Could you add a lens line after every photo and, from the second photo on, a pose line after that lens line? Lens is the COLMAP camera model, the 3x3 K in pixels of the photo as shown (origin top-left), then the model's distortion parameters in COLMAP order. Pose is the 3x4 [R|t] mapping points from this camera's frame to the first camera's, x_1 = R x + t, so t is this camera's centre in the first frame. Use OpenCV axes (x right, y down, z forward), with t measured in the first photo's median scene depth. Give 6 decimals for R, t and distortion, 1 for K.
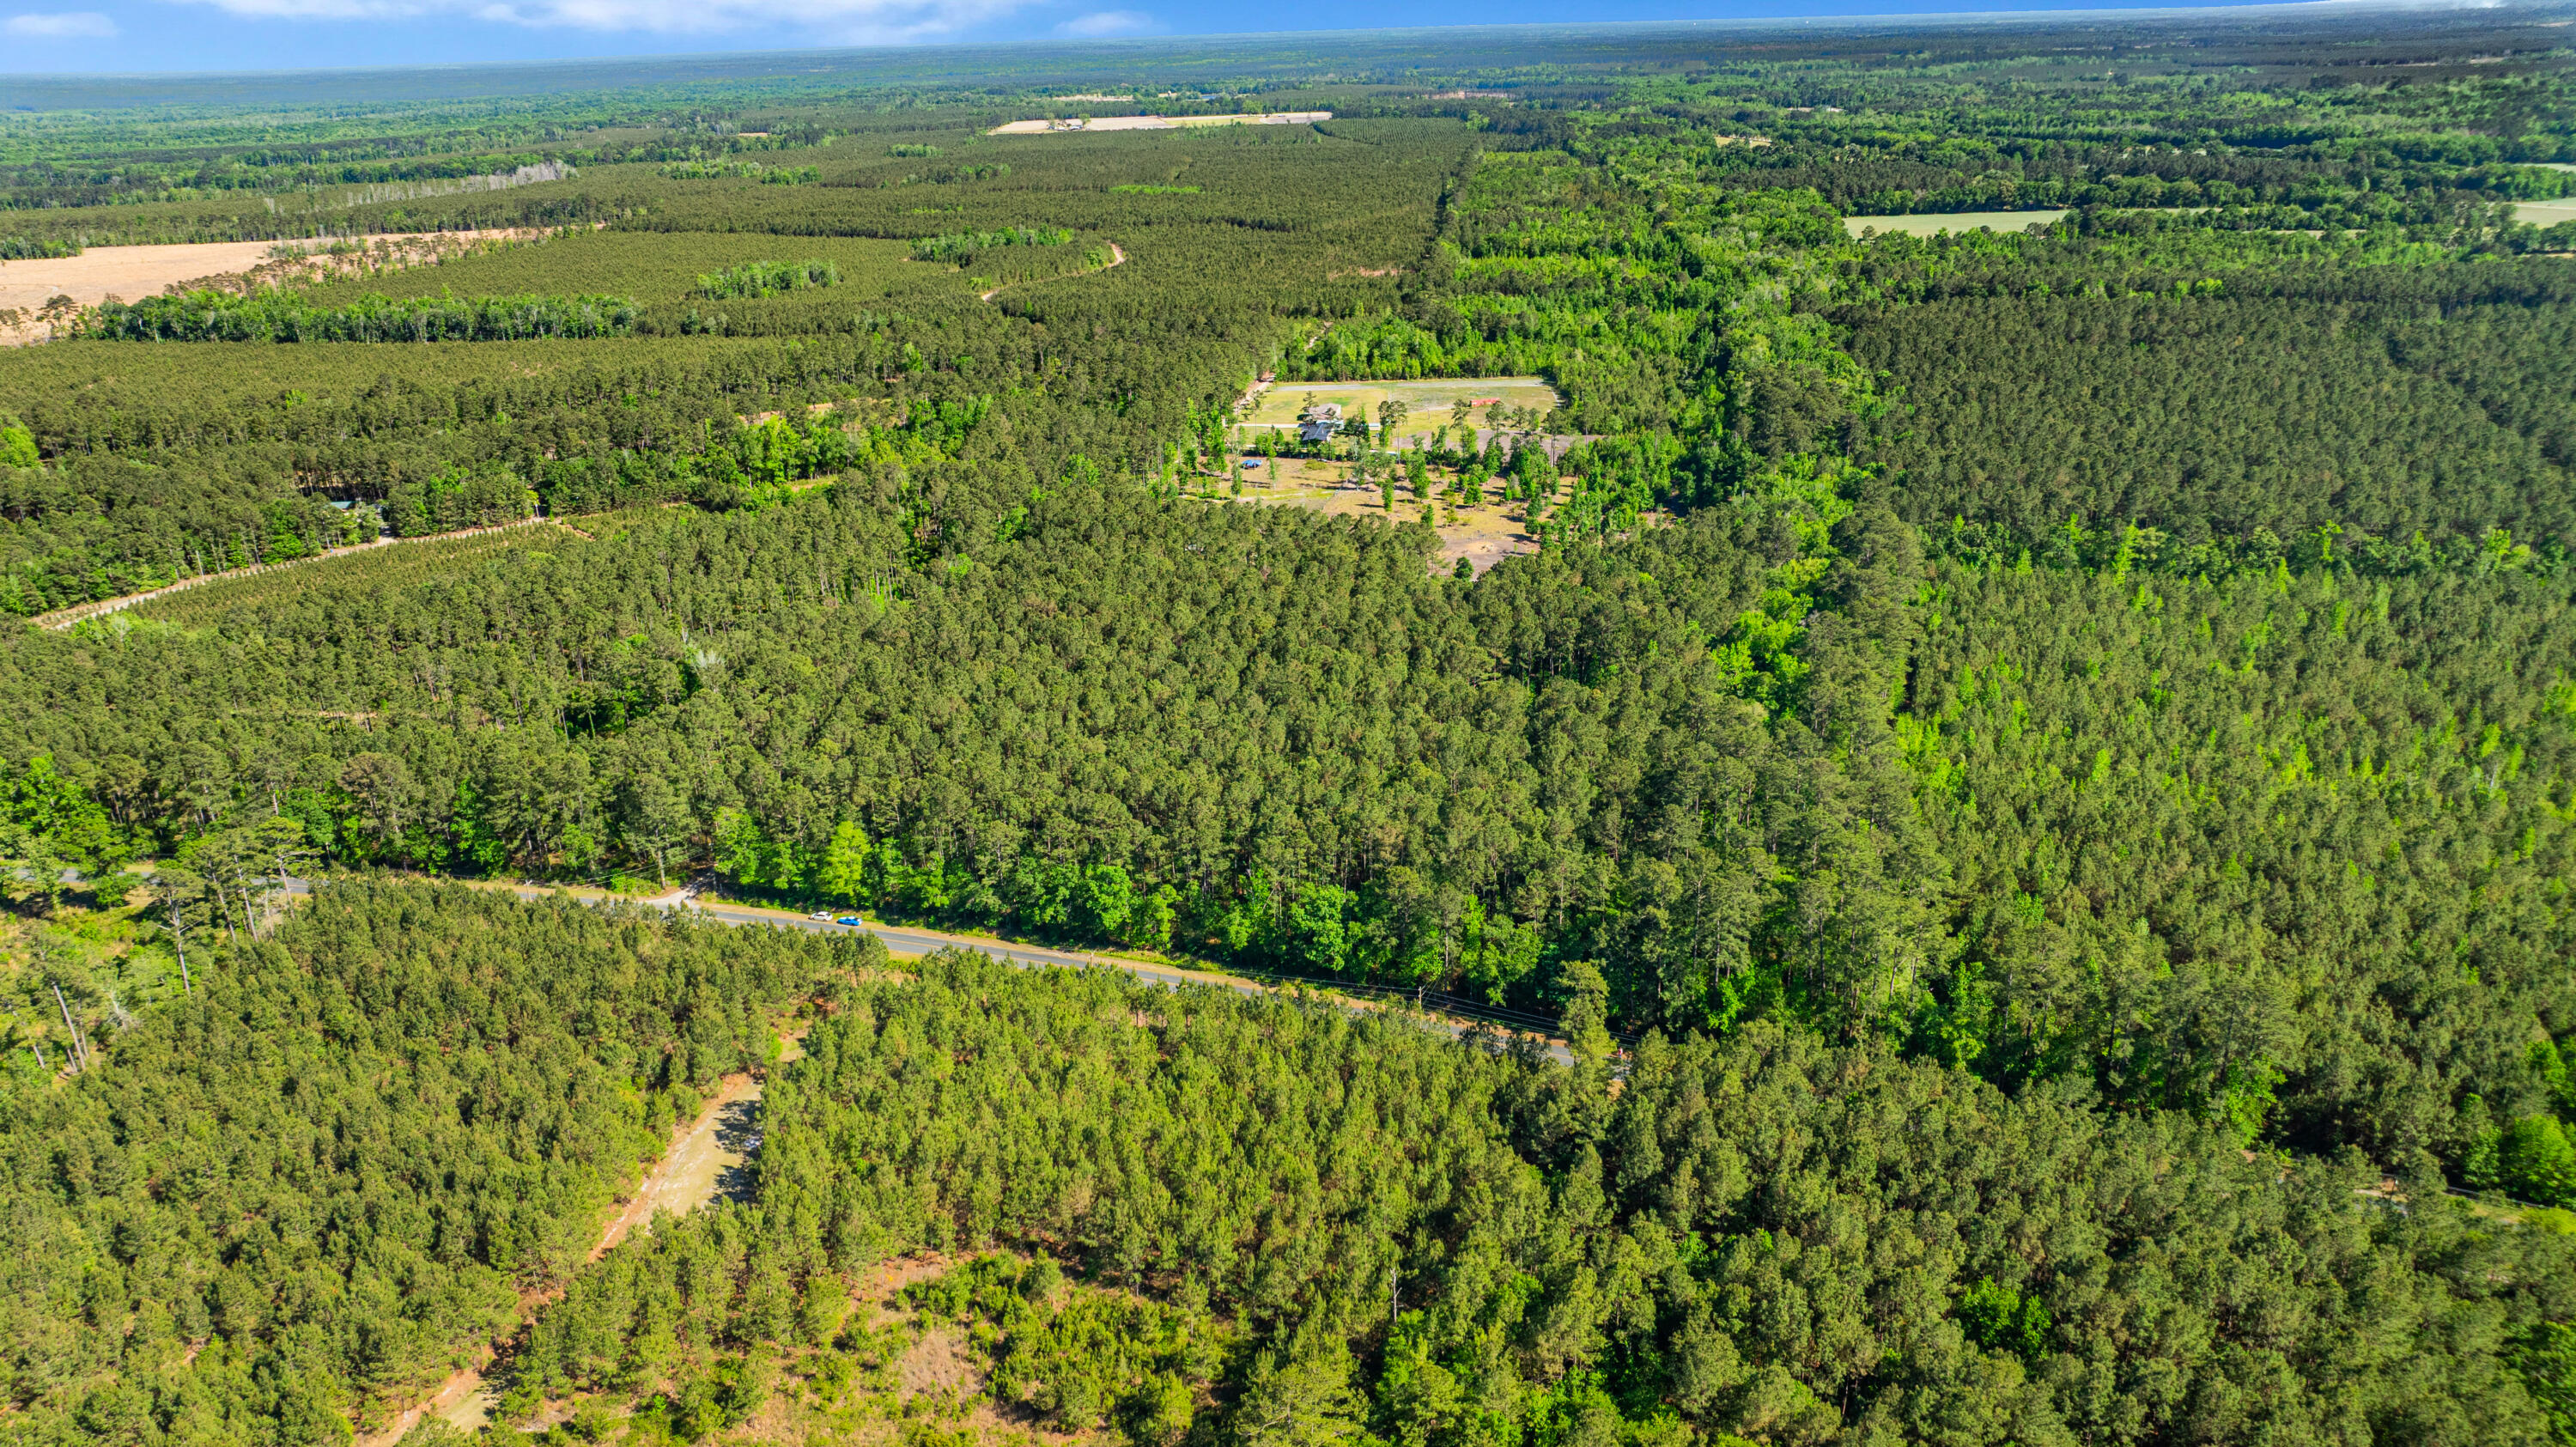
lens RADIAL K [[1844.6, 0, 1278.3], [0, 1844.6, 718.1], [0, 0, 1]] dist [-0.045925, 0.050932]
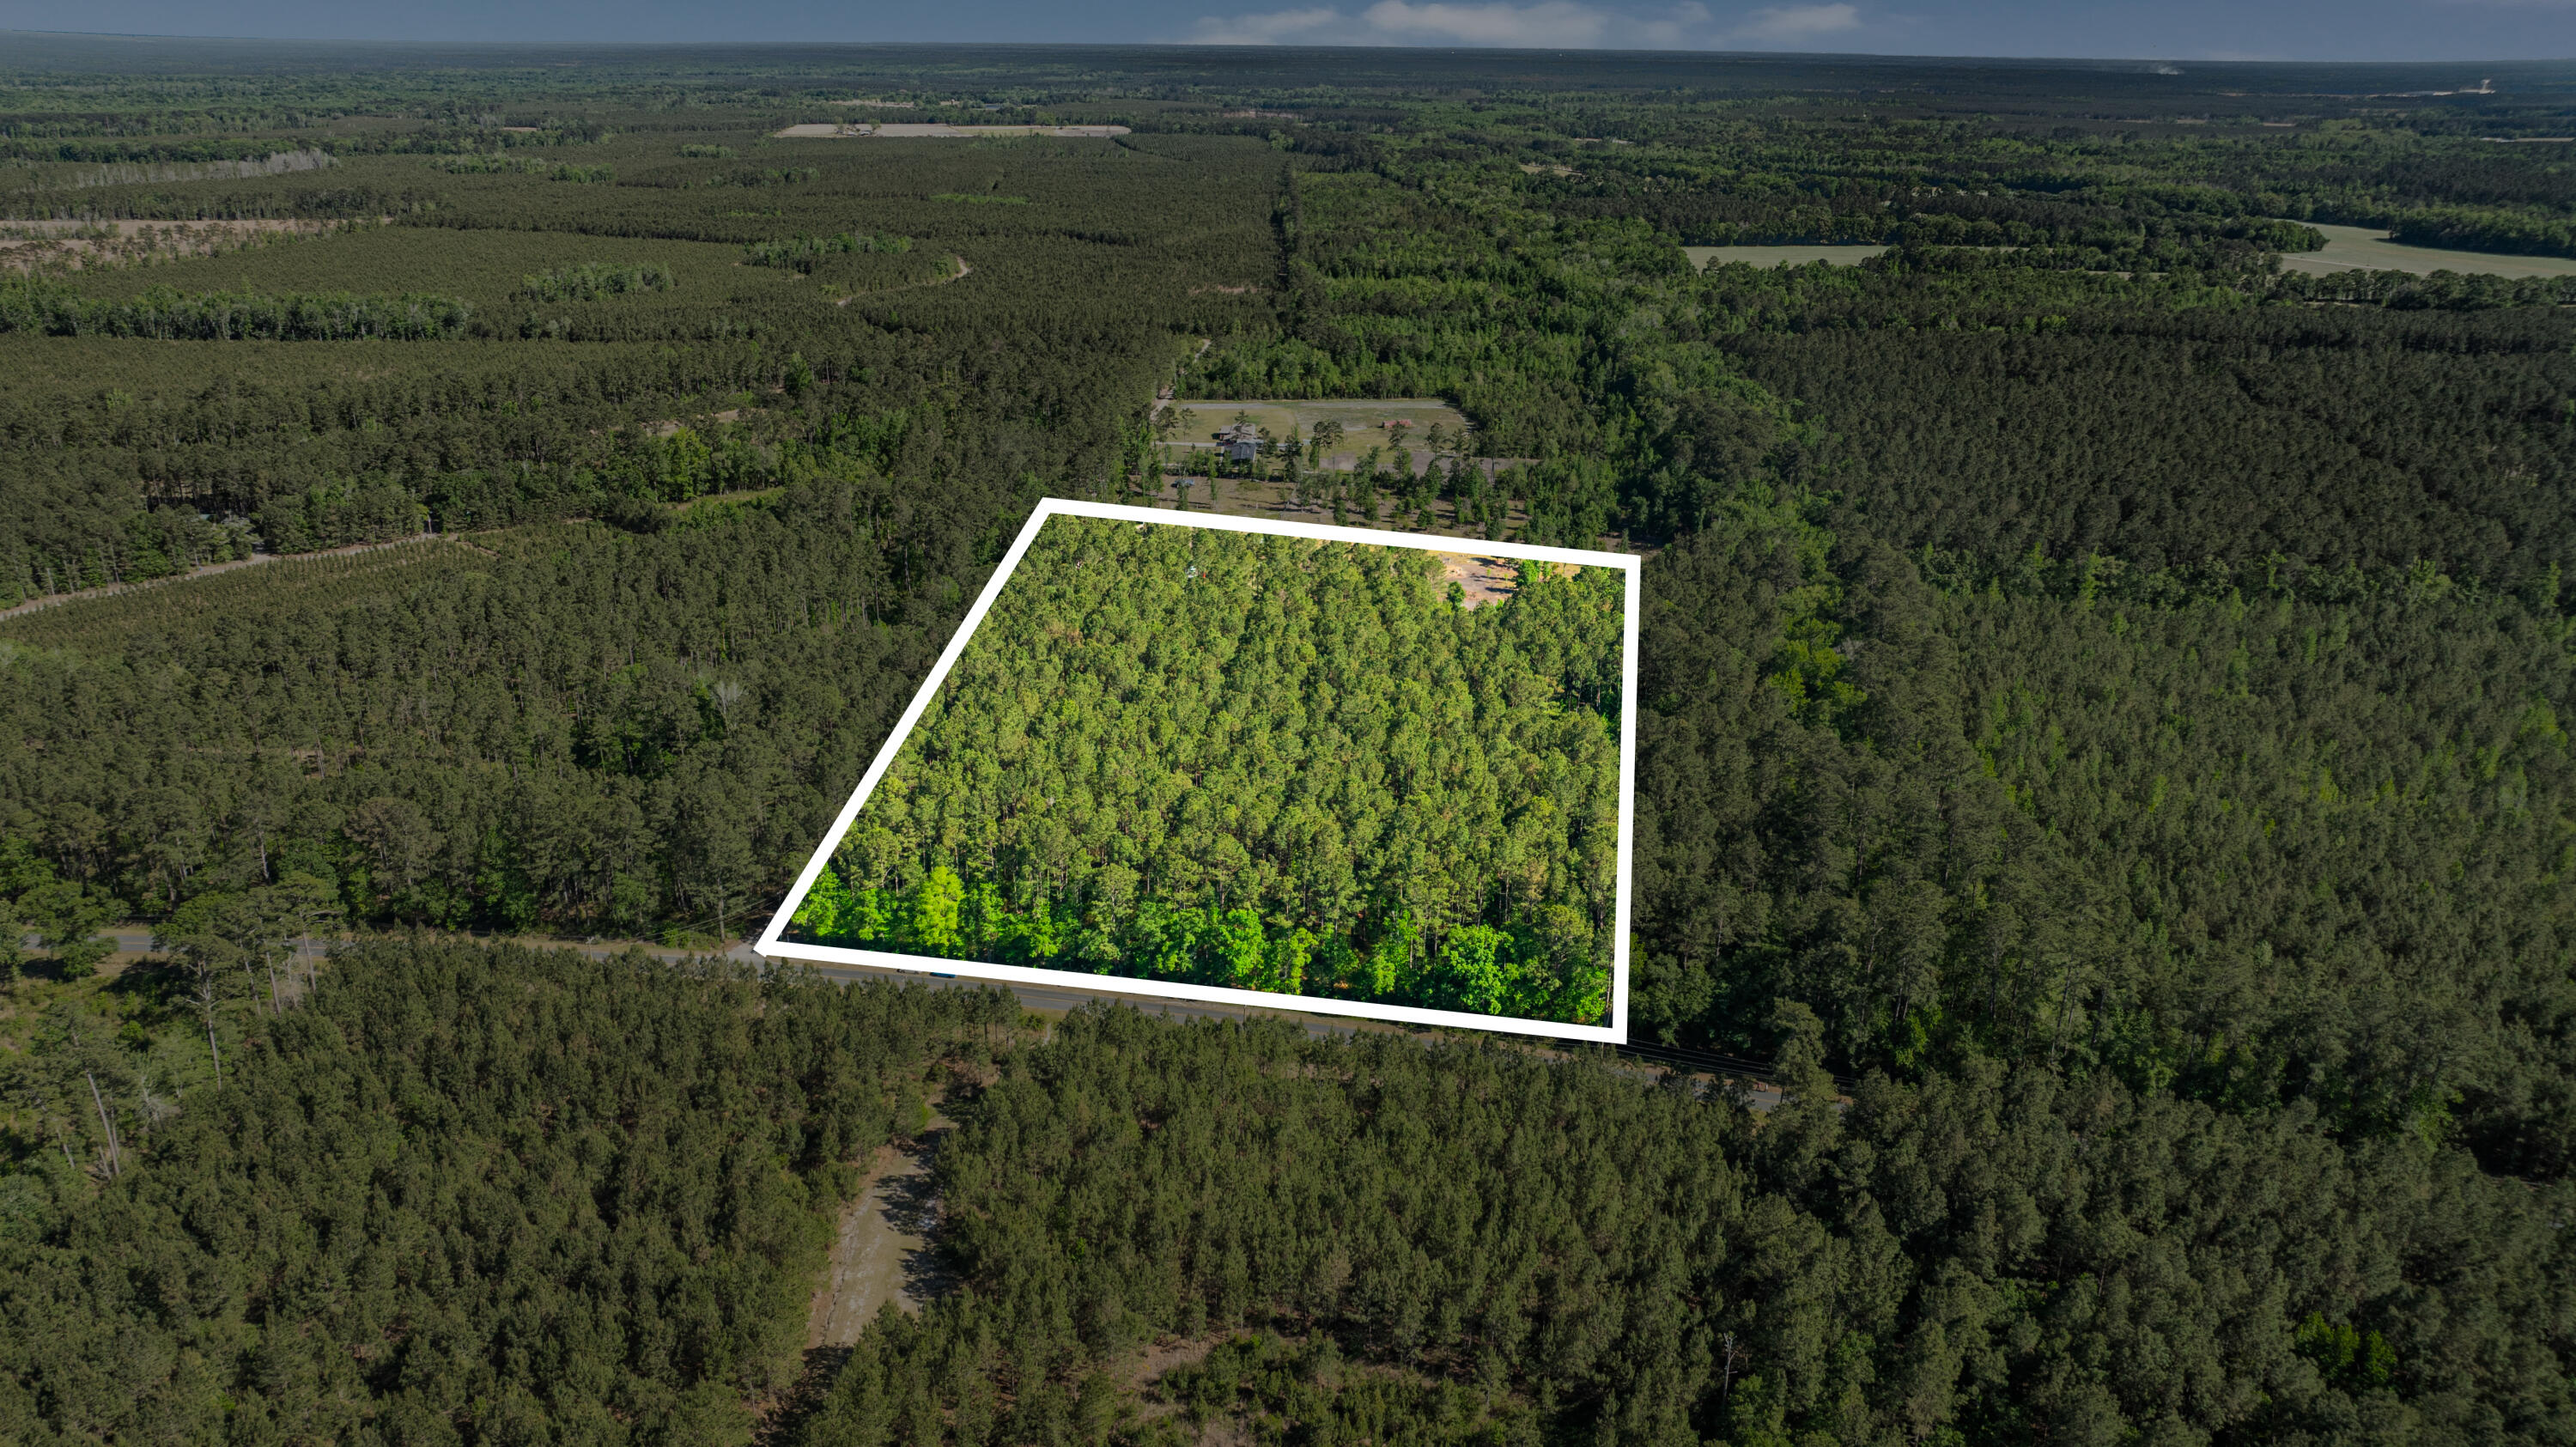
lens RADIAL K [[1844.6, 0, 1281.1], [0, 1844.6, 718.9], [0, 0, 1]] dist [-0.045925, 0.050932]
pose [[0.990964, -0.006078, 0.133989, -0.156568], [0.007132, 0.999947, -0.007385, -0.008854], [-0.133937, 0.008273, 0.990955, 0.040778]]
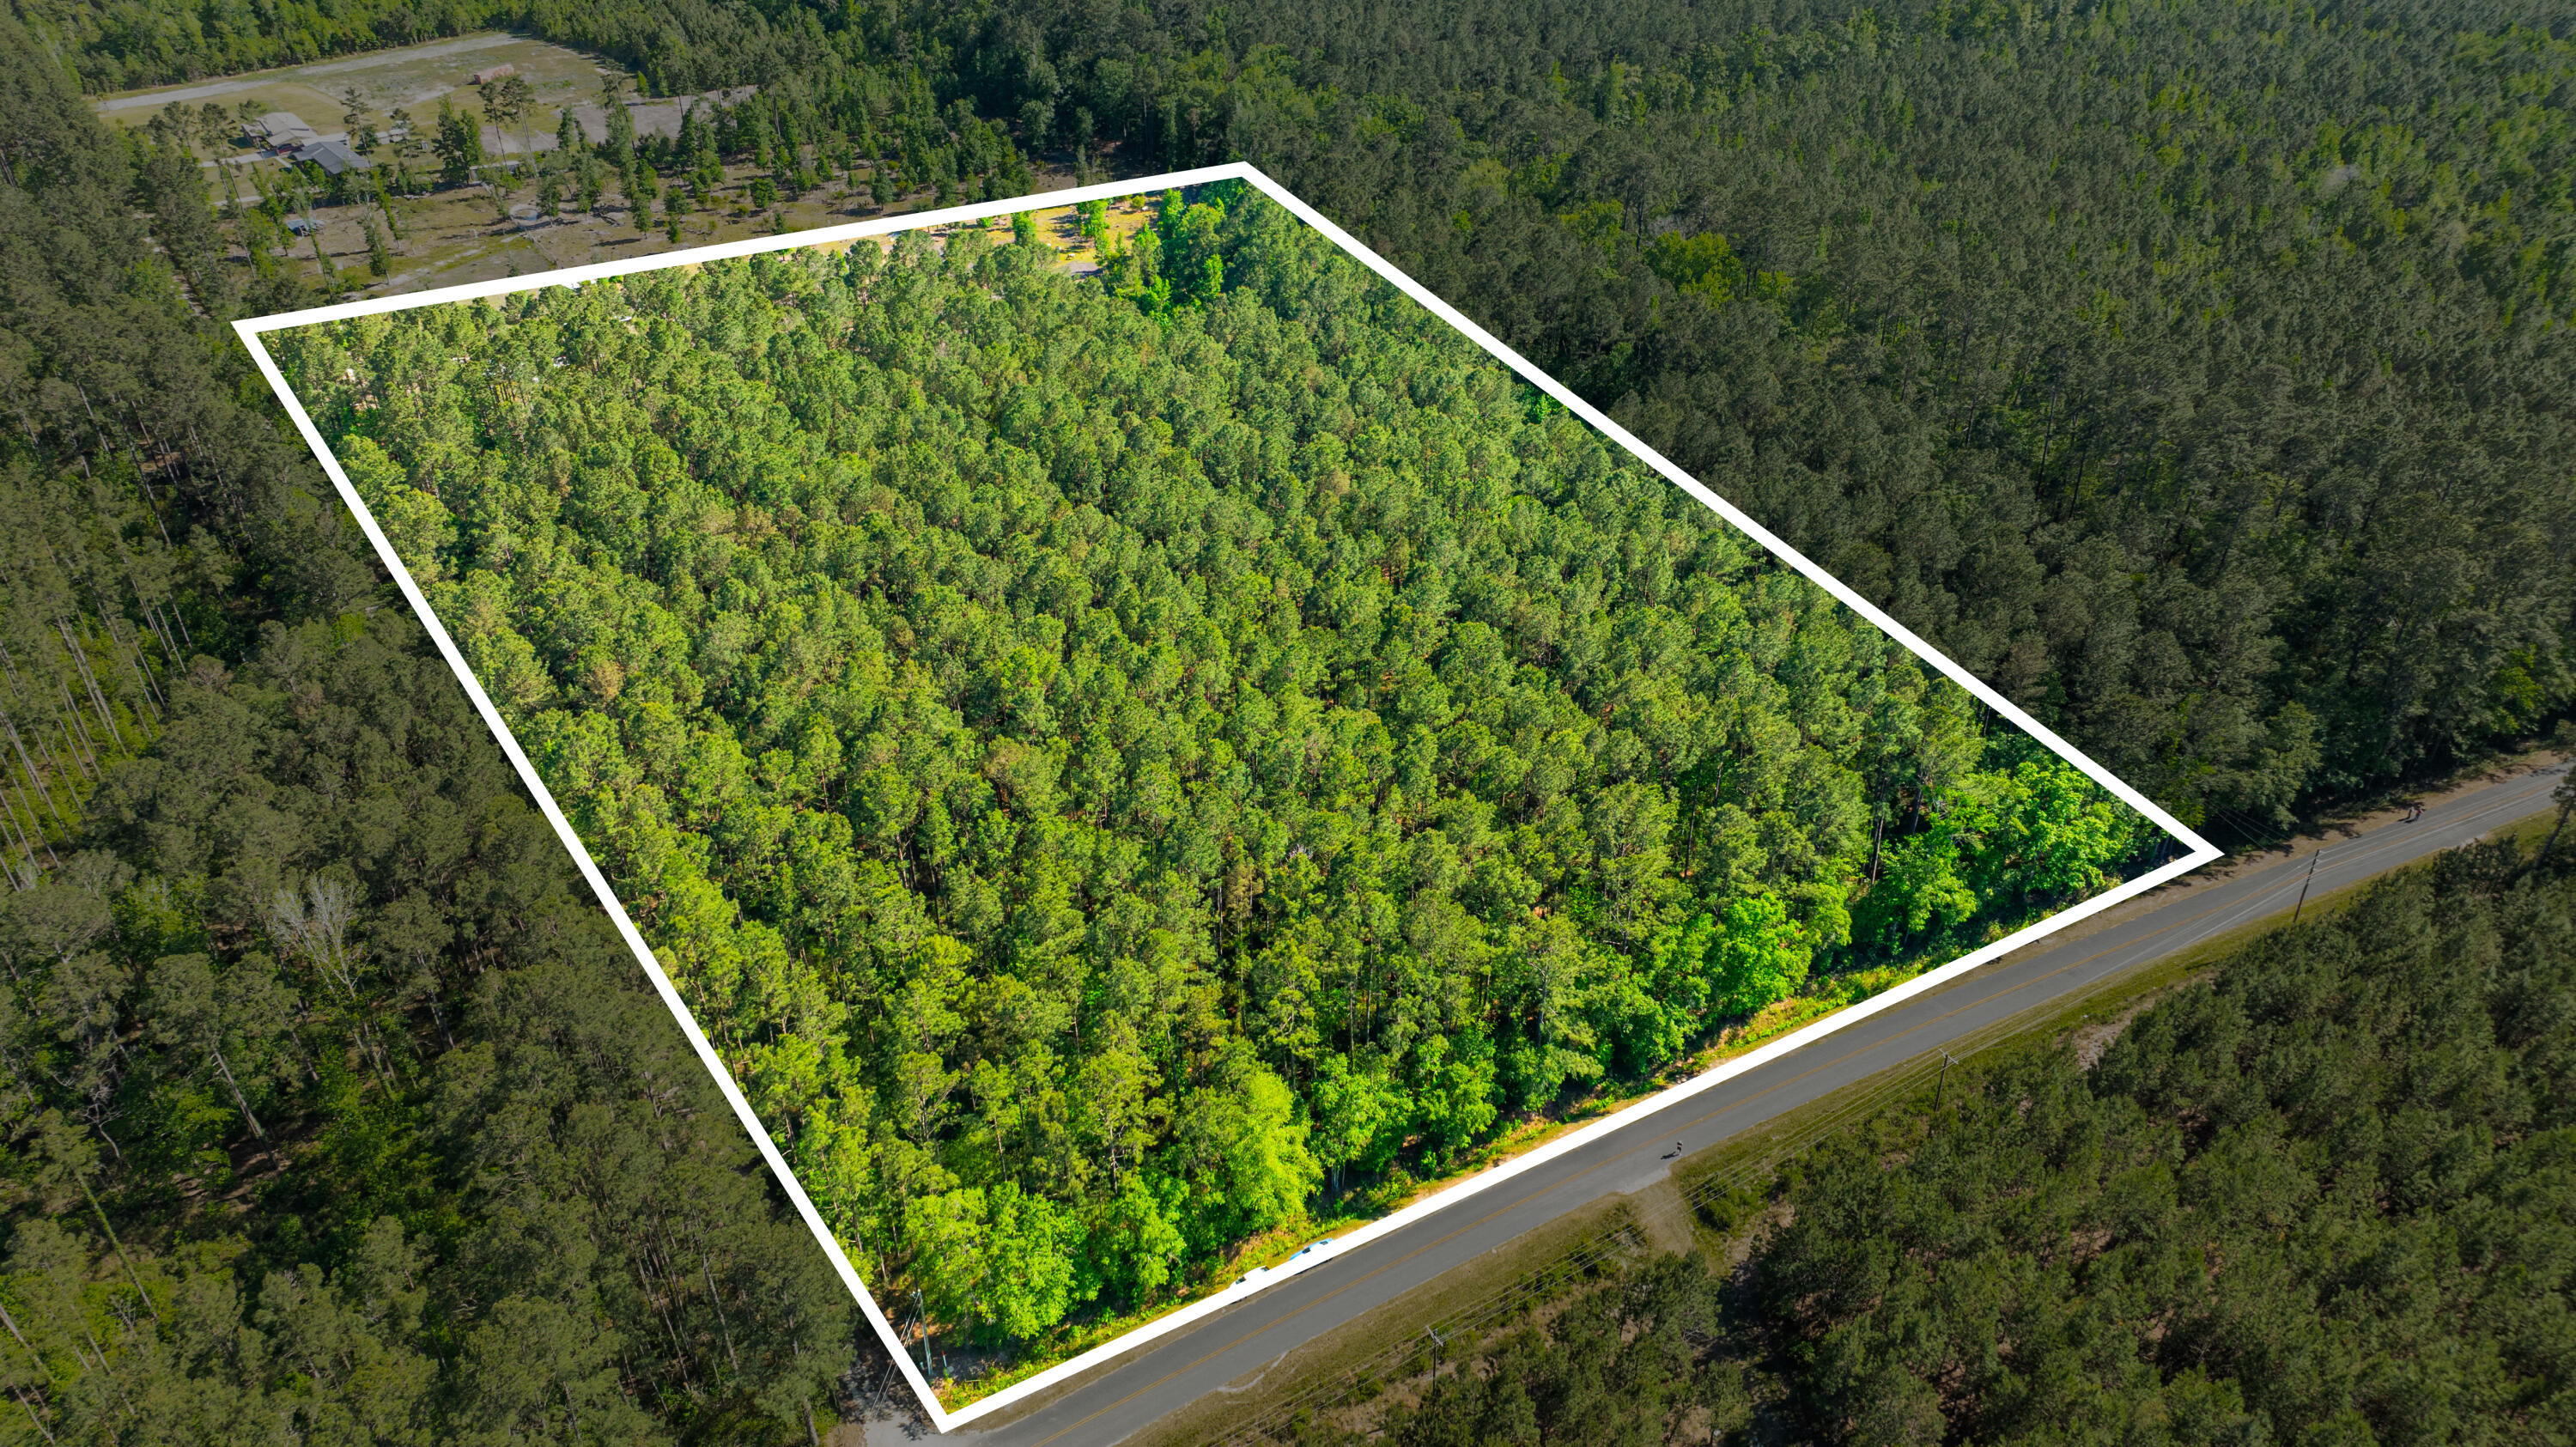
lens RADIAL K [[1844.6, 0, 1299.6], [0, 1844.6, 719.8], [0, 0, 1]] dist [-0.045925, 0.050932]
pose [[0.662523, -0.381494, 0.644612, -0.403288], [0.254493, 0.924034, 0.285298, -0.124921], [-0.704483, -0.024967, 0.709281, 0.561453]]
